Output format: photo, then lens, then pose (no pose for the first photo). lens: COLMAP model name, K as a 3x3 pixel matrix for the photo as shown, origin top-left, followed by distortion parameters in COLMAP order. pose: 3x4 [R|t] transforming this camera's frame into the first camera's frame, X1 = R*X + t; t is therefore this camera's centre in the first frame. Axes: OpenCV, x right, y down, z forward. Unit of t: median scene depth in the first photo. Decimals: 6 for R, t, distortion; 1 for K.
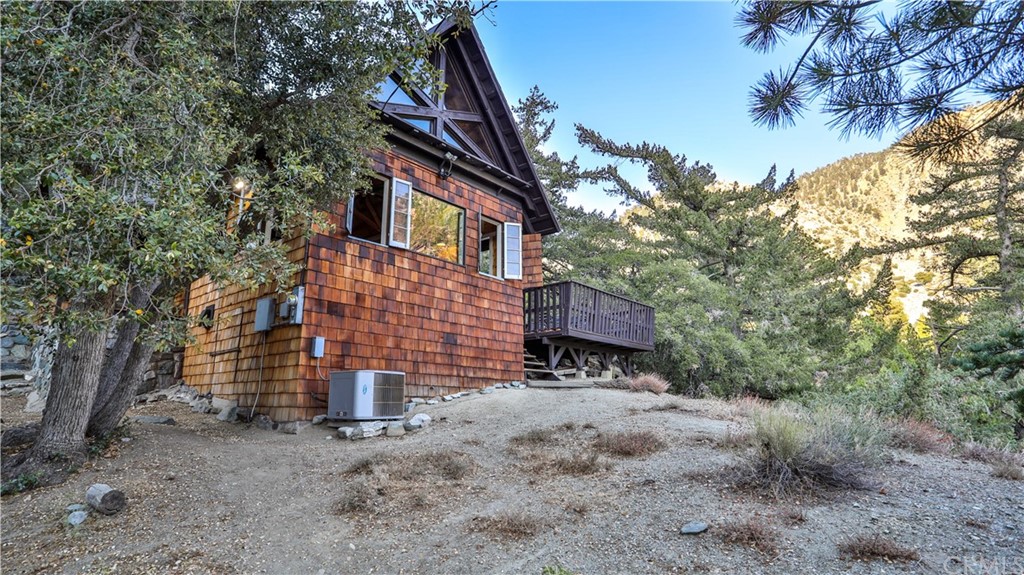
lens RADIAL K [[529.2, 0, 514.2], [0, 529.2, 281.0], [0, 0, 1]] dist [-0.069719, 0.028652]
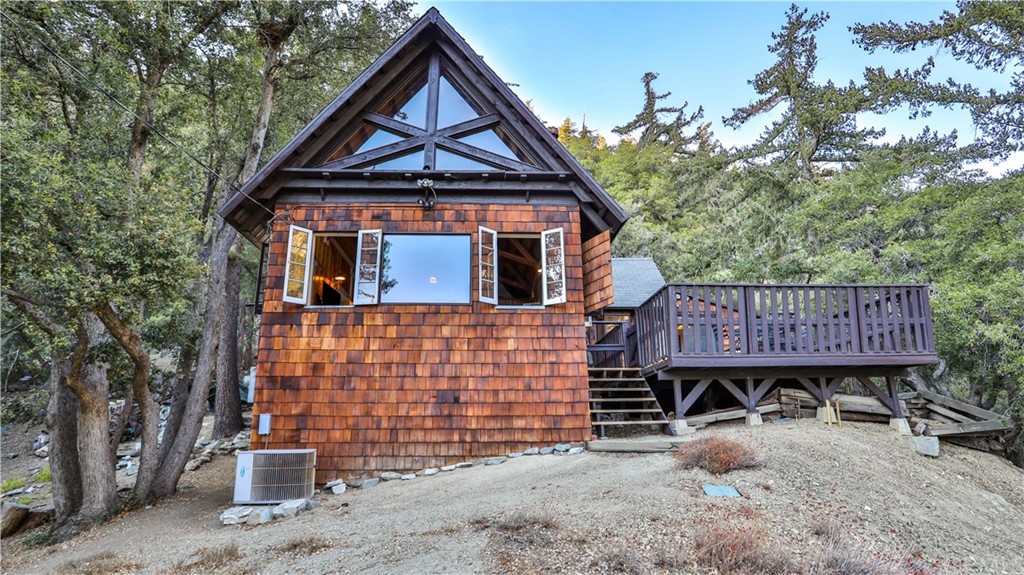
lens RADIAL K [[529.2, 0, 514.6], [0, 529.2, 291.5], [0, 0, 1]] dist [-0.069719, 0.028652]
pose [[0.677915, -0.190806, -0.709947, 0.488781], [0.183165, 0.979113, -0.088247, 0.034327], [0.711957, -0.070214, 0.698704, 0.437034]]
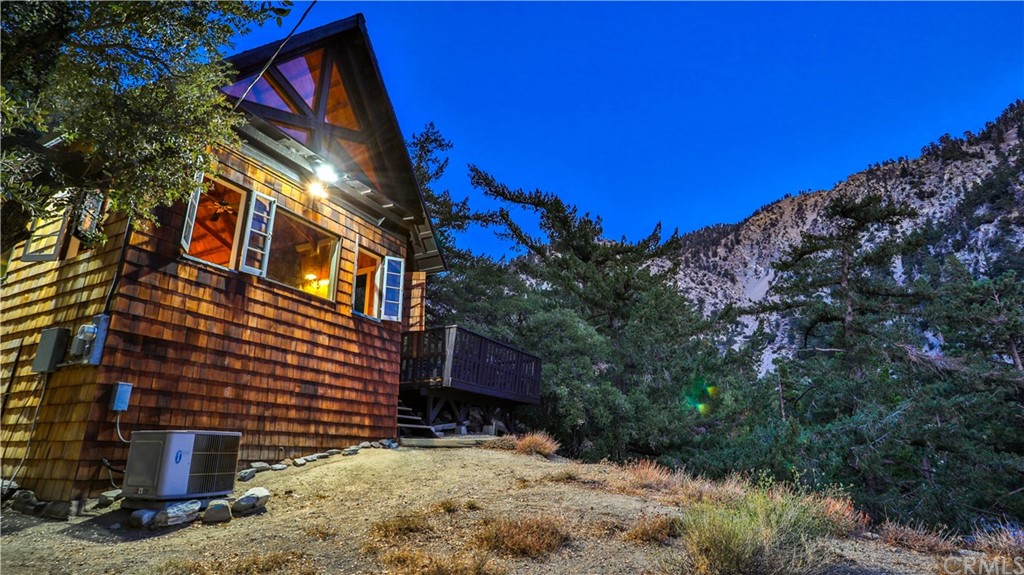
lens RADIAL K [[529.2, 0, 517.5], [0, 529.2, 279.5], [0, 0, 1]] dist [-0.069719, 0.028652]
pose [[0.972986, 0.067997, 0.220622, 0.004447], [-0.048497, 0.994518, -0.092639, -0.000908], [-0.225712, 0.079437, 0.970950, 0.096674]]
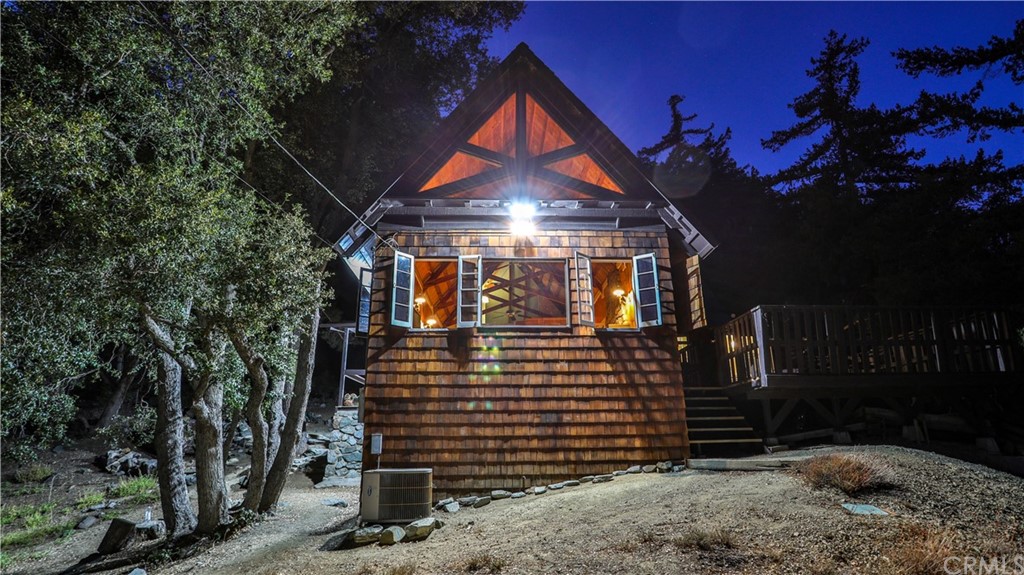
lens RADIAL K [[529.2, 0, 511.1], [0, 529.2, 290.5], [0, 0, 1]] dist [-0.069719, 0.028652]
pose [[0.661391, -0.219983, -0.717057, 0.423650], [0.184553, 0.974360, -0.128694, 0.006435], [0.726982, -0.047218, 0.685031, 0.325277]]
